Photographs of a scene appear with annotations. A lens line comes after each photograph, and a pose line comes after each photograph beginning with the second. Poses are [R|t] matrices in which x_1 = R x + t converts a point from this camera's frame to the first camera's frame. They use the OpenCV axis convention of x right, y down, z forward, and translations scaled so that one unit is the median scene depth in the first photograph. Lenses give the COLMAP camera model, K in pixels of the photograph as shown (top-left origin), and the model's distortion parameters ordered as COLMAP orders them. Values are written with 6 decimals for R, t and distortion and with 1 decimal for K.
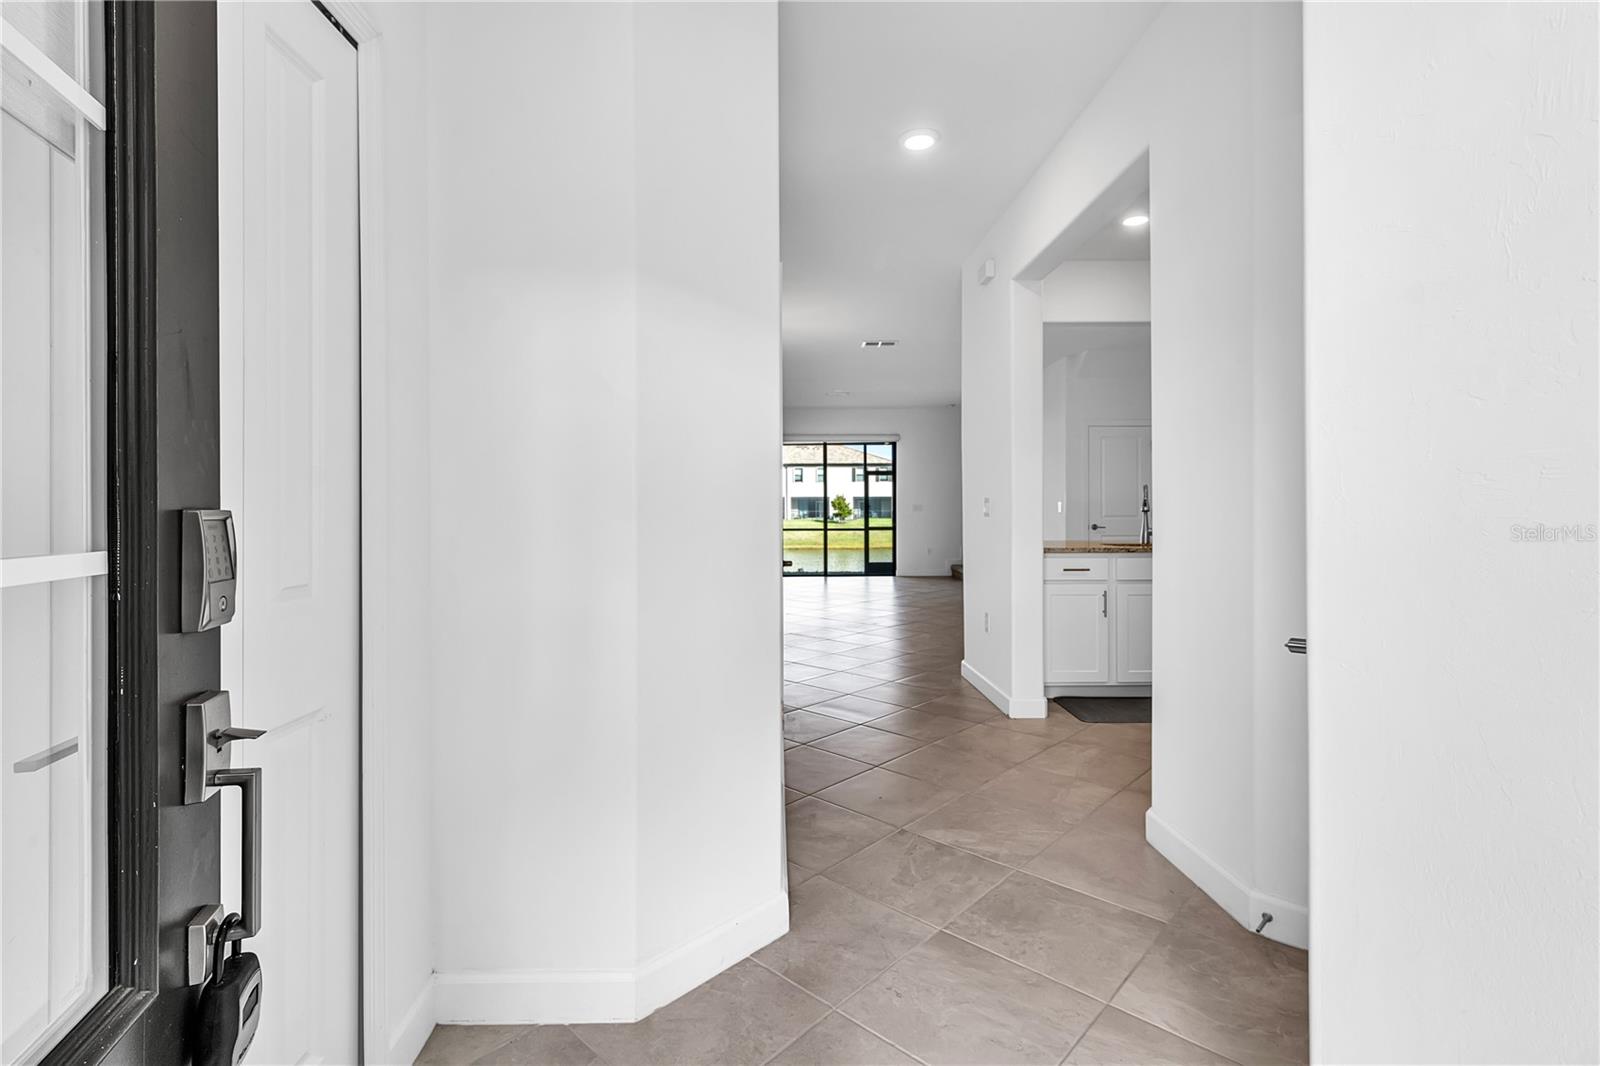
lens RADIAL K [[736.7, 0, 790.3], [0, 736.7, 511.6], [0, 0, 1]] dist [0.003672, -0.000069]
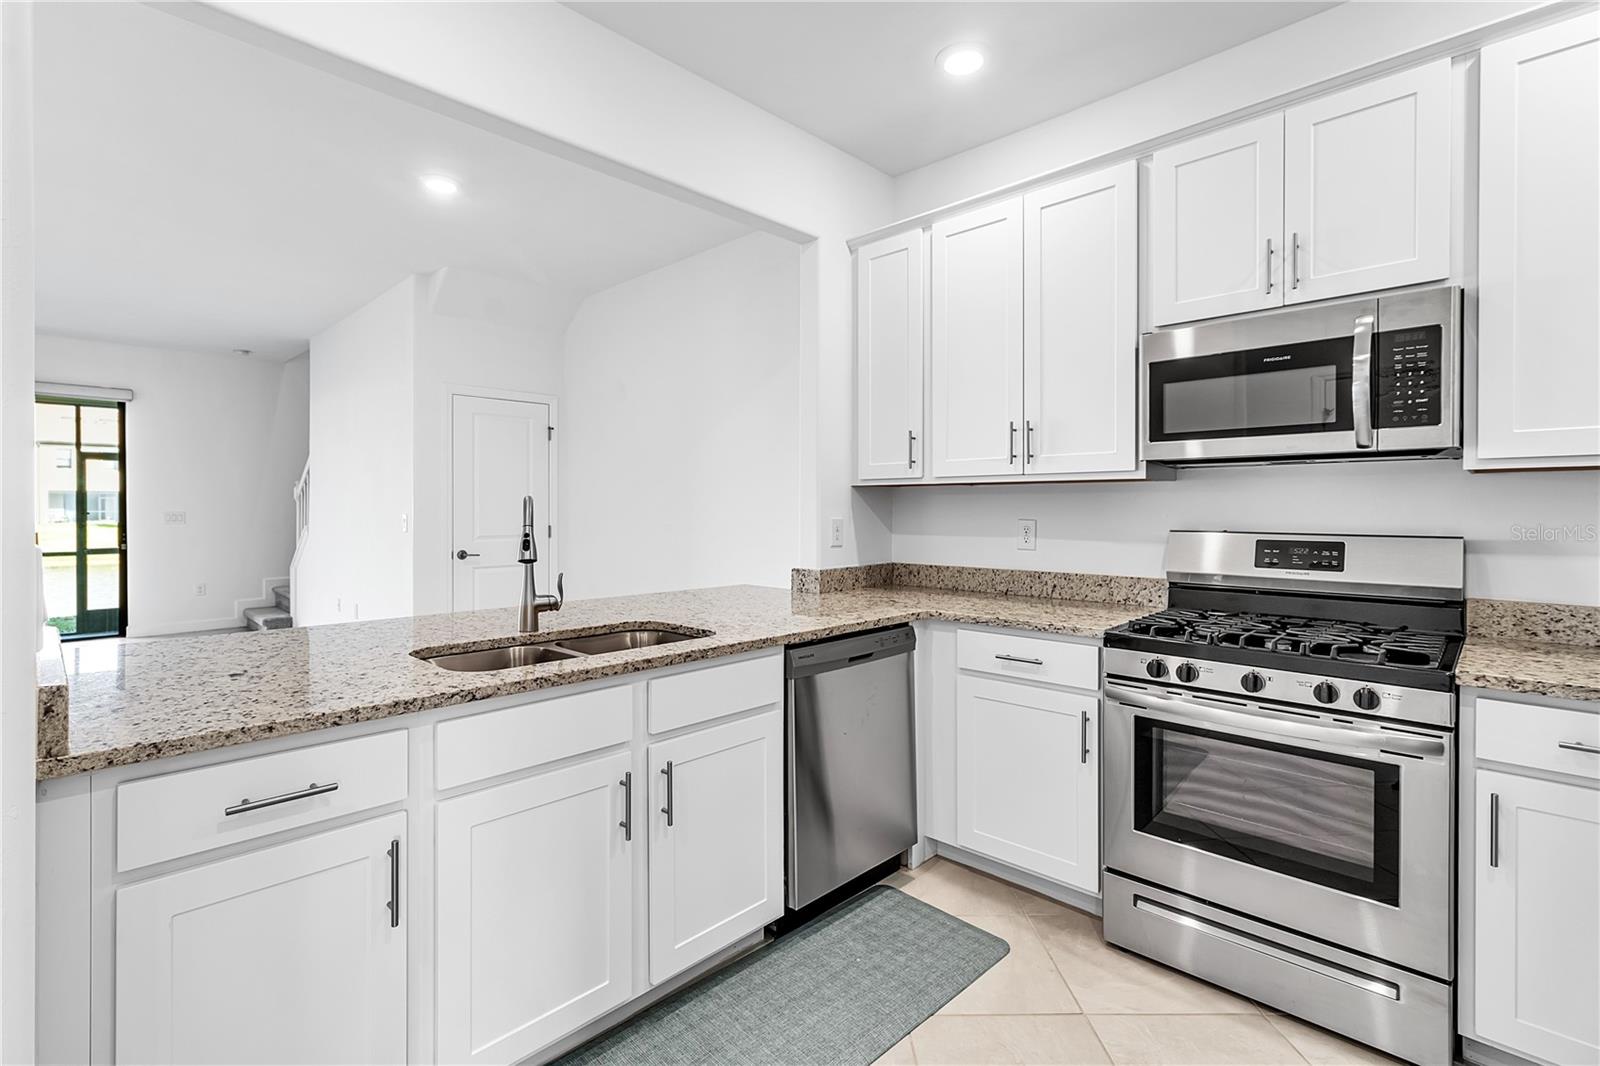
lens RADIAL K [[736.7, 0, 790.3], [0, 736.7, 511.6], [0, 0, 1]] dist [0.003672, -0.000069]
pose [[0.718428, -0.000185, 0.695601, 0.113120], [-0.000770, 0.999999, 0.001061, -0.010836], [-0.695601, -0.001297, 0.718427, 0.226320]]
